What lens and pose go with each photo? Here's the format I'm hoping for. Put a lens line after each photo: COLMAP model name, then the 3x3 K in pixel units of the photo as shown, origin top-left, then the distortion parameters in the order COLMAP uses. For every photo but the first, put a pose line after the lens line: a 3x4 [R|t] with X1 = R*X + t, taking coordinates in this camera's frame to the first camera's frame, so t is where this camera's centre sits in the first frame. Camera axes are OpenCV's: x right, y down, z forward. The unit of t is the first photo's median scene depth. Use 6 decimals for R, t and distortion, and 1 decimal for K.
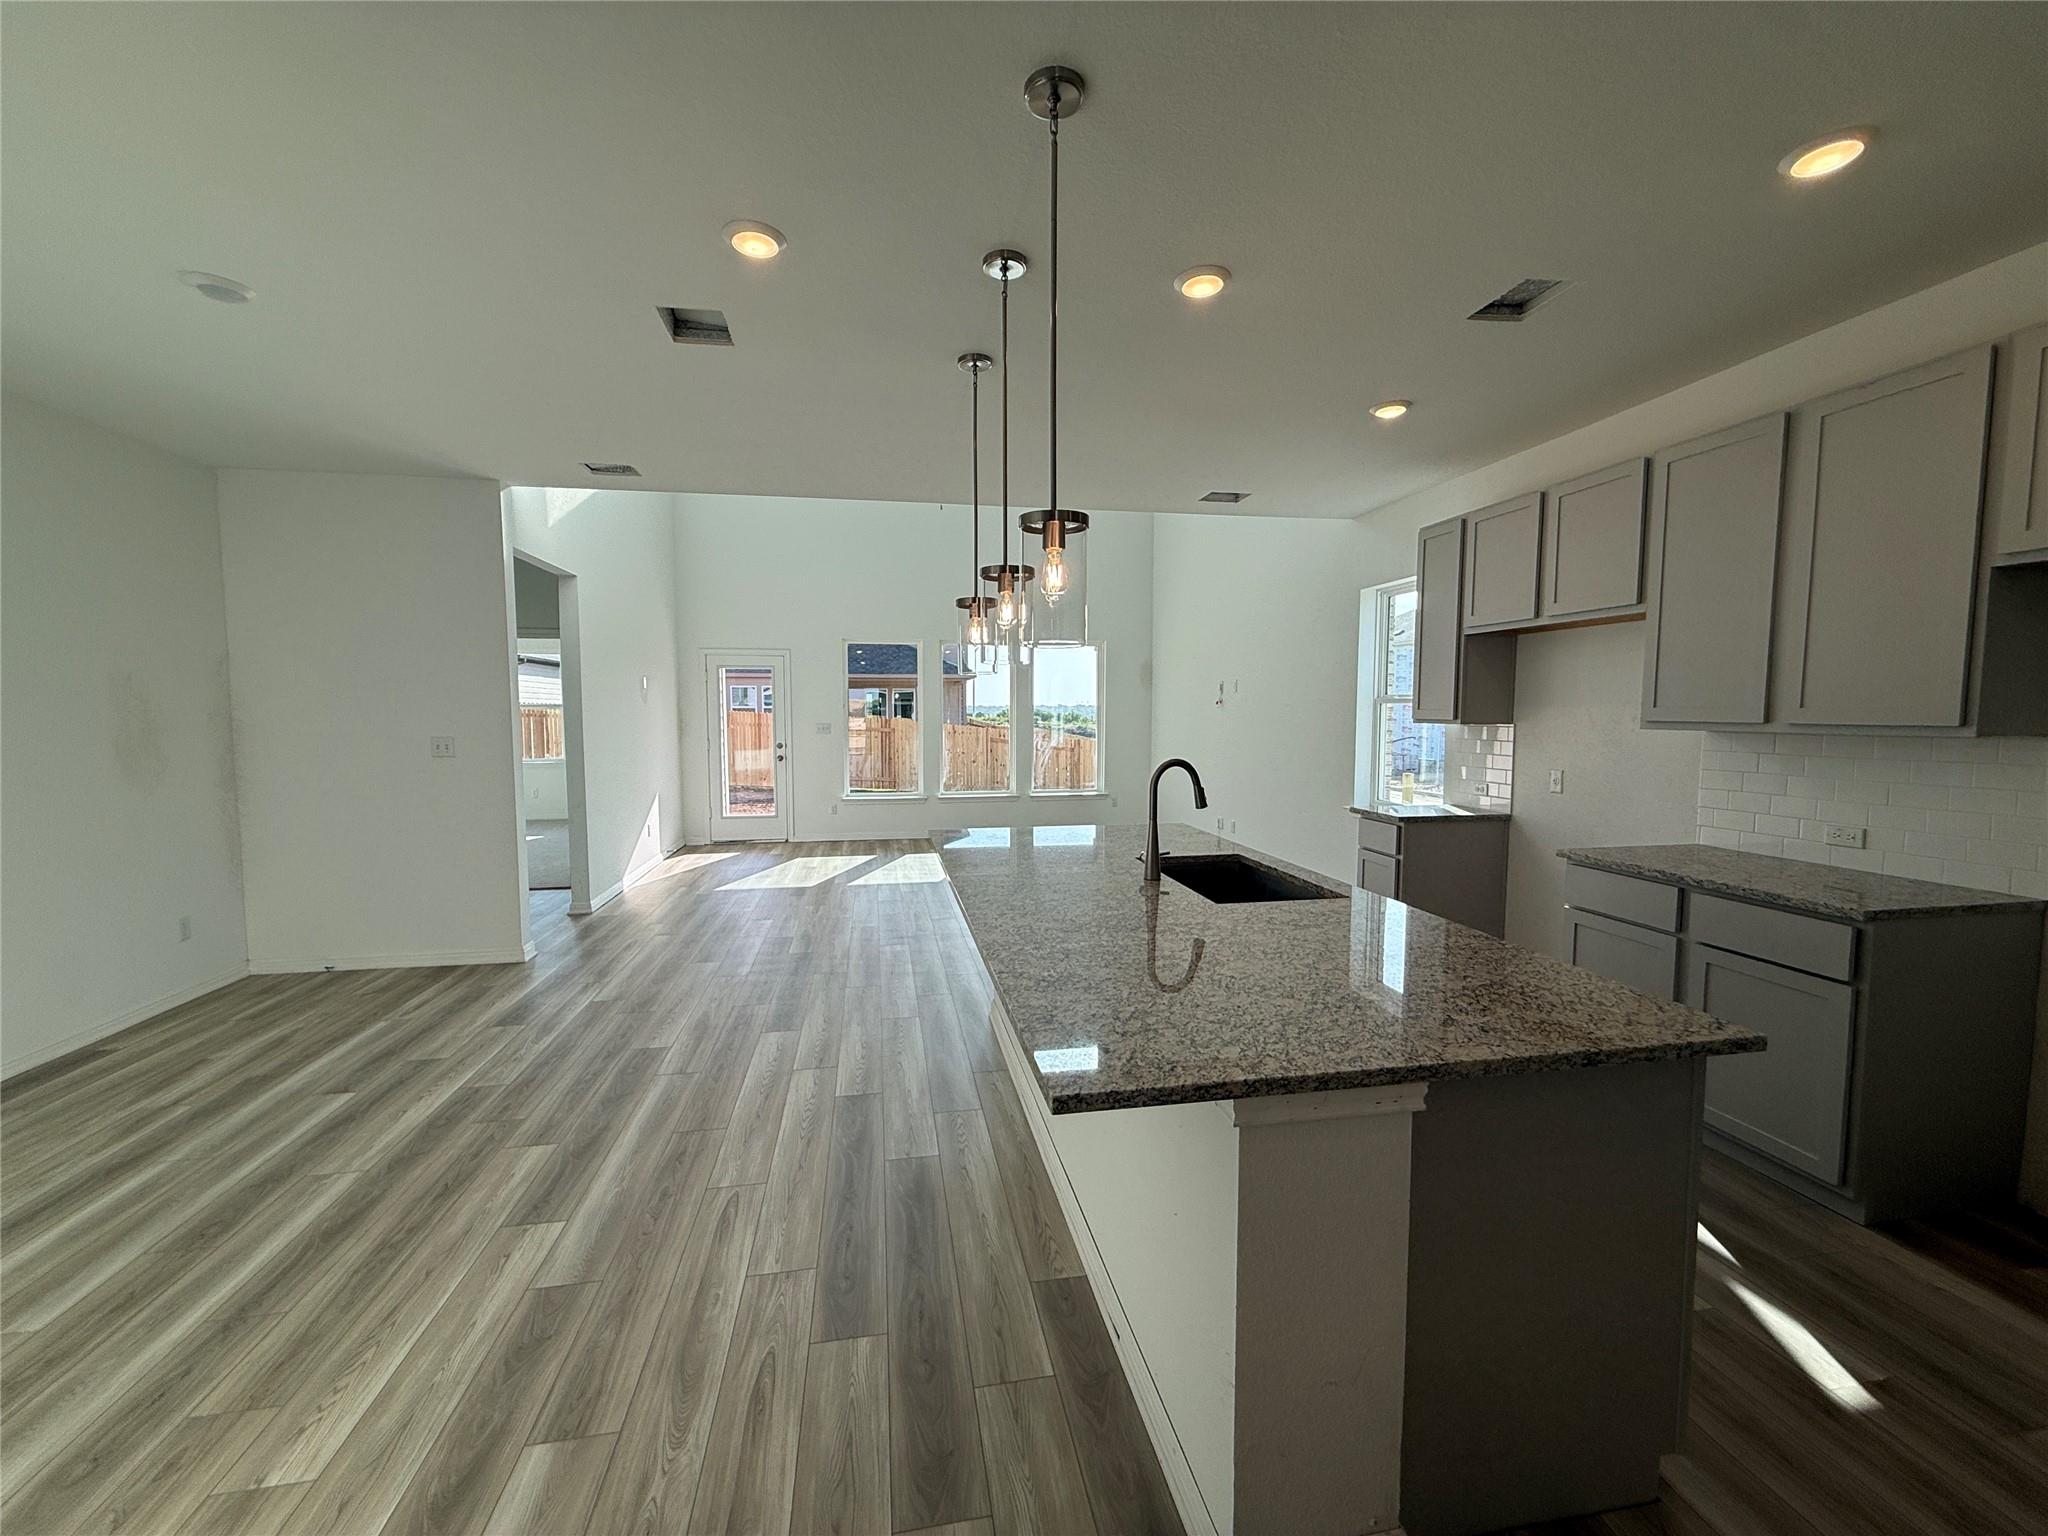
lens RADIAL K [[814.9, 0, 1024.0], [0, 814.9, 768.0], [0, 0, 1]] dist [-0.001500, -0.000139]
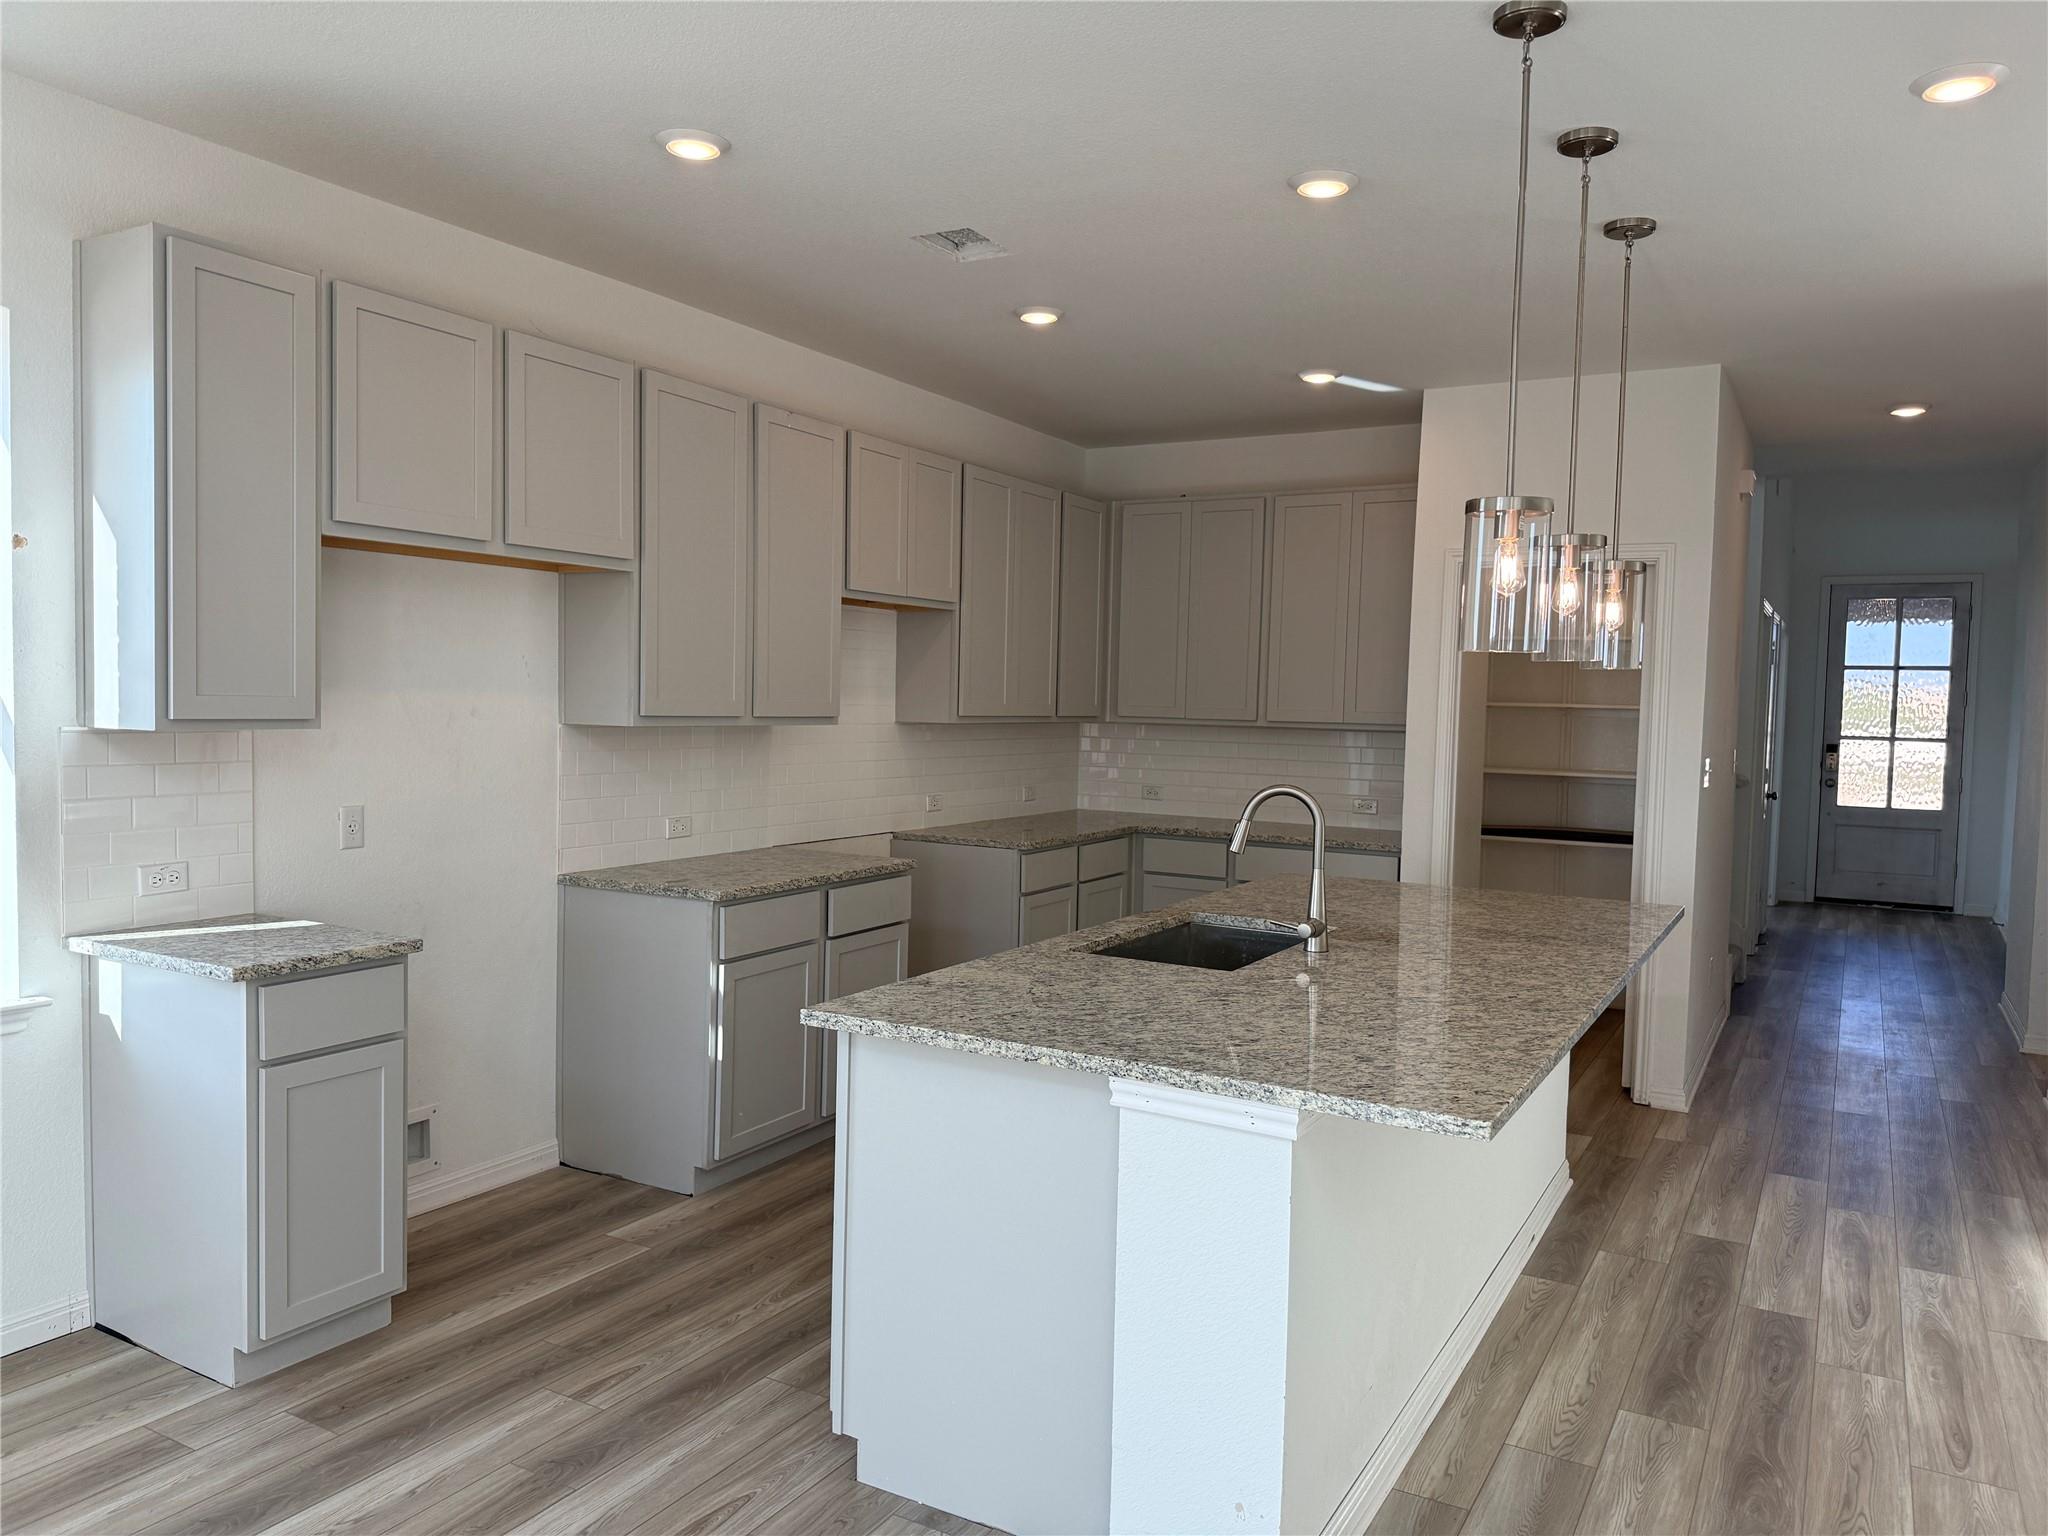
lens RADIAL K [[1422.0, 0, 1024.0], [0, 1422.0, 768.0], [0, 0, 1]] dist [0.003824, -0.004188]
pose [[-0.756842, -0.050750, 0.651625, -0.560901], [0.024366, 0.994097, 0.105723, -0.205891], [-0.653144, 0.095894, -0.751137, 2.579772]]
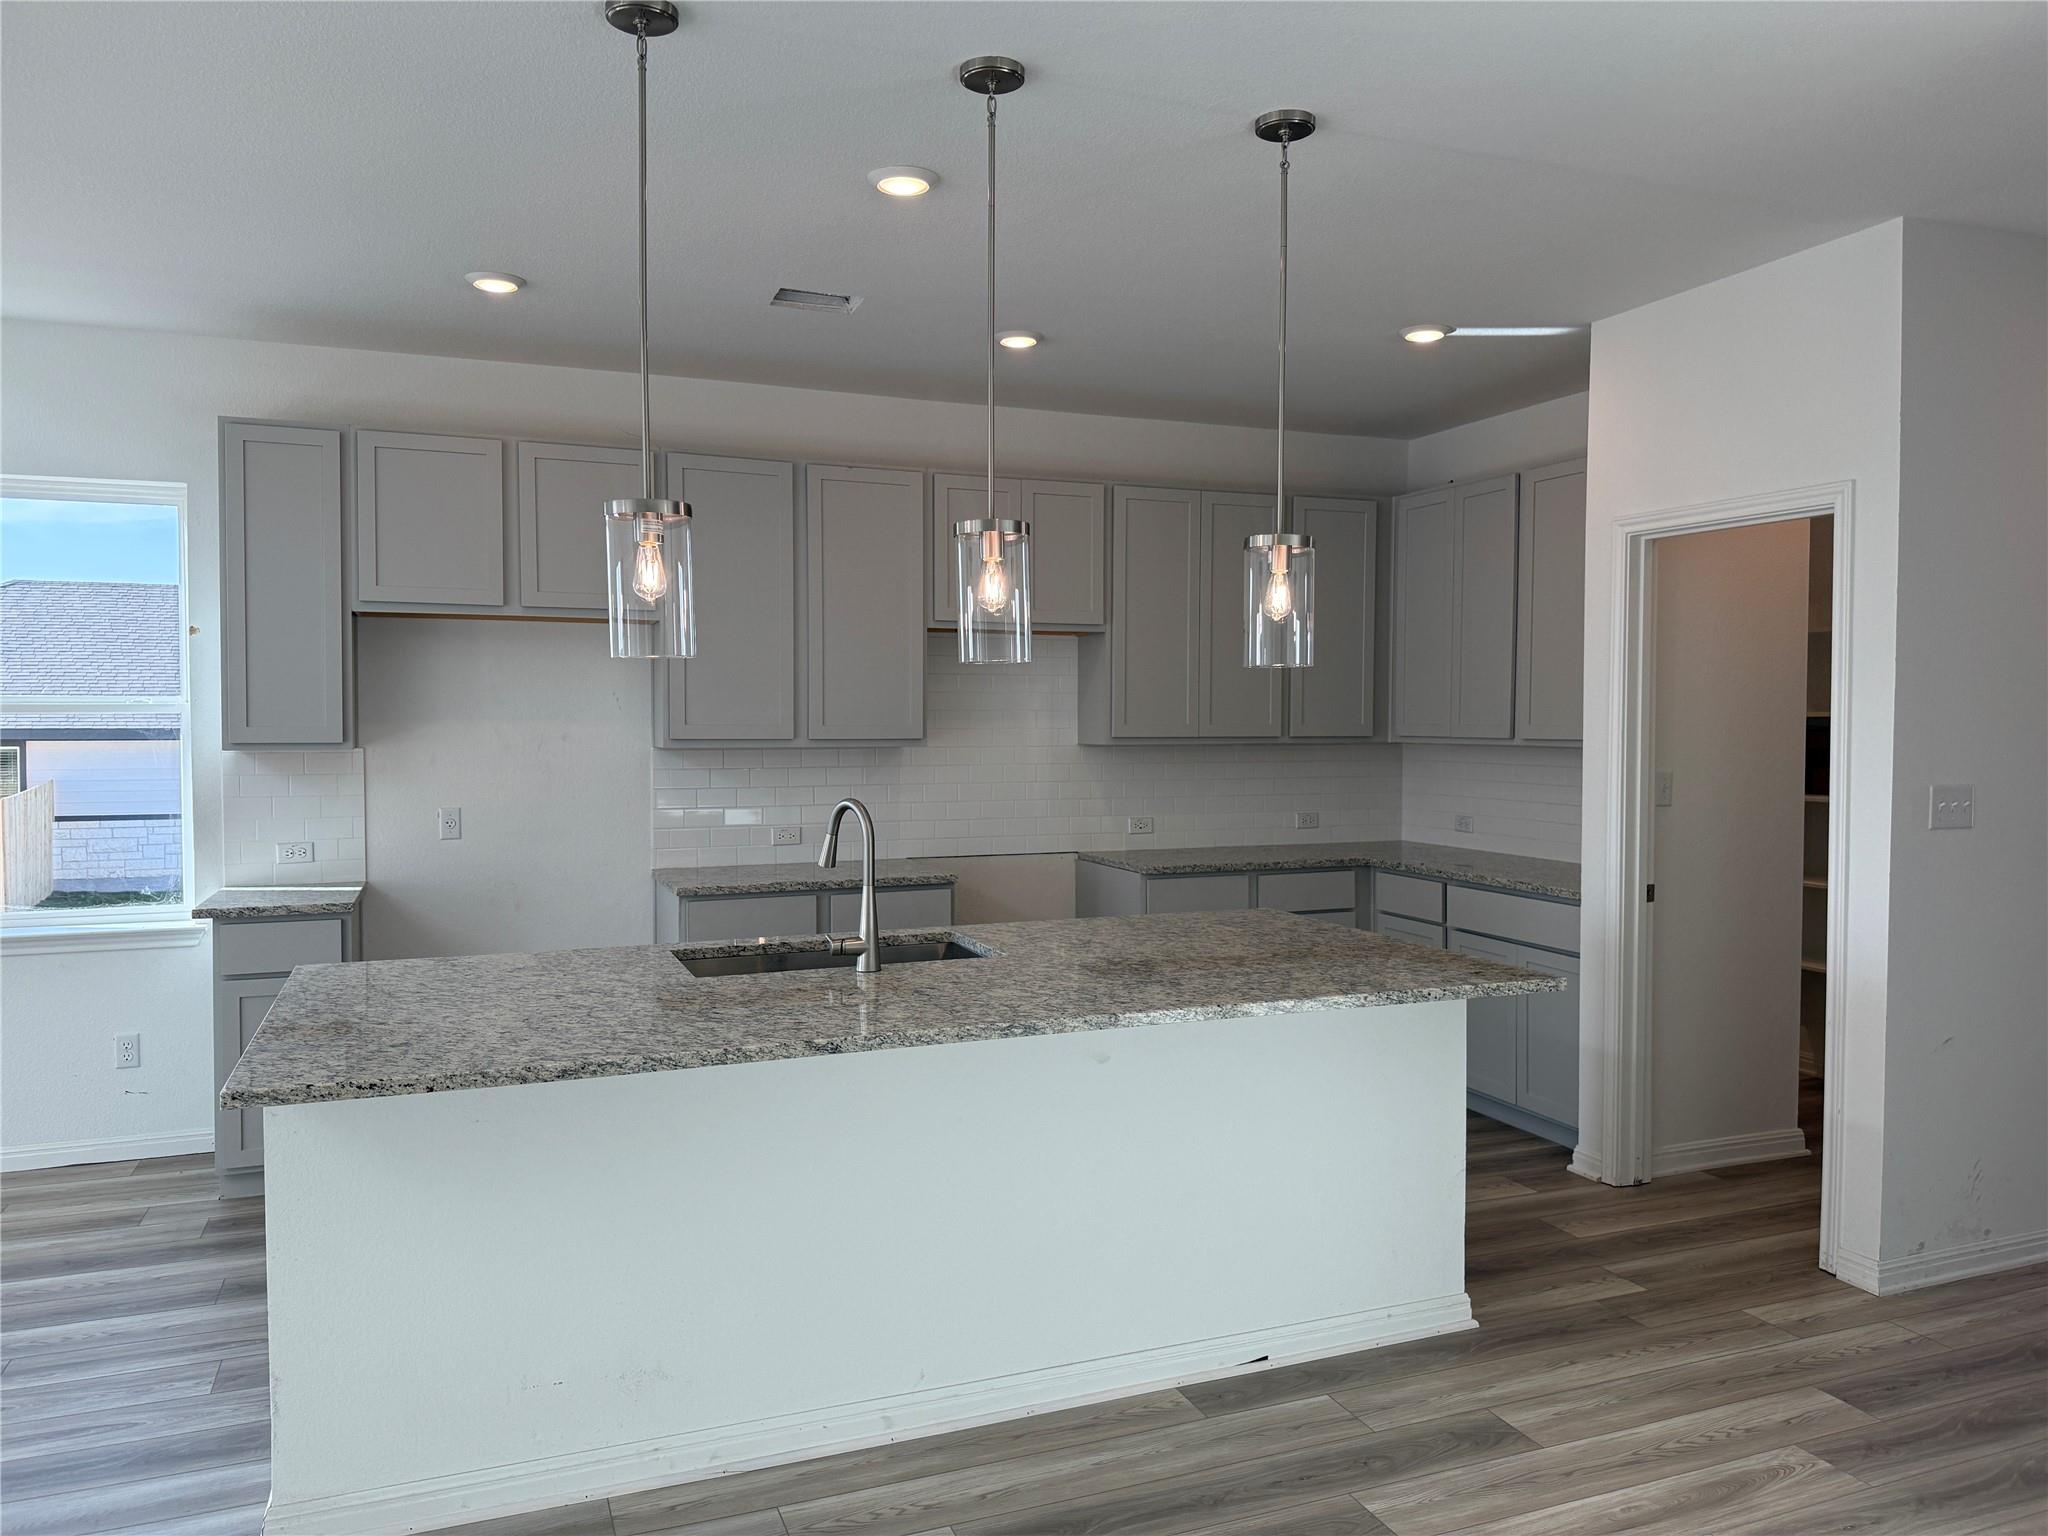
lens RADIAL K [[1440.6, 0, 1025.7], [0, 1440.6, 735.1], [0, 0, 1]] dist [-0.002007, -0.004588]
pose [[-0.194249, -0.012289, 0.980875, -1.316546], [0.070395, 0.997169, 0.026434, -0.110992], [-0.978423, 0.074183, -0.192834, 1.337334]]
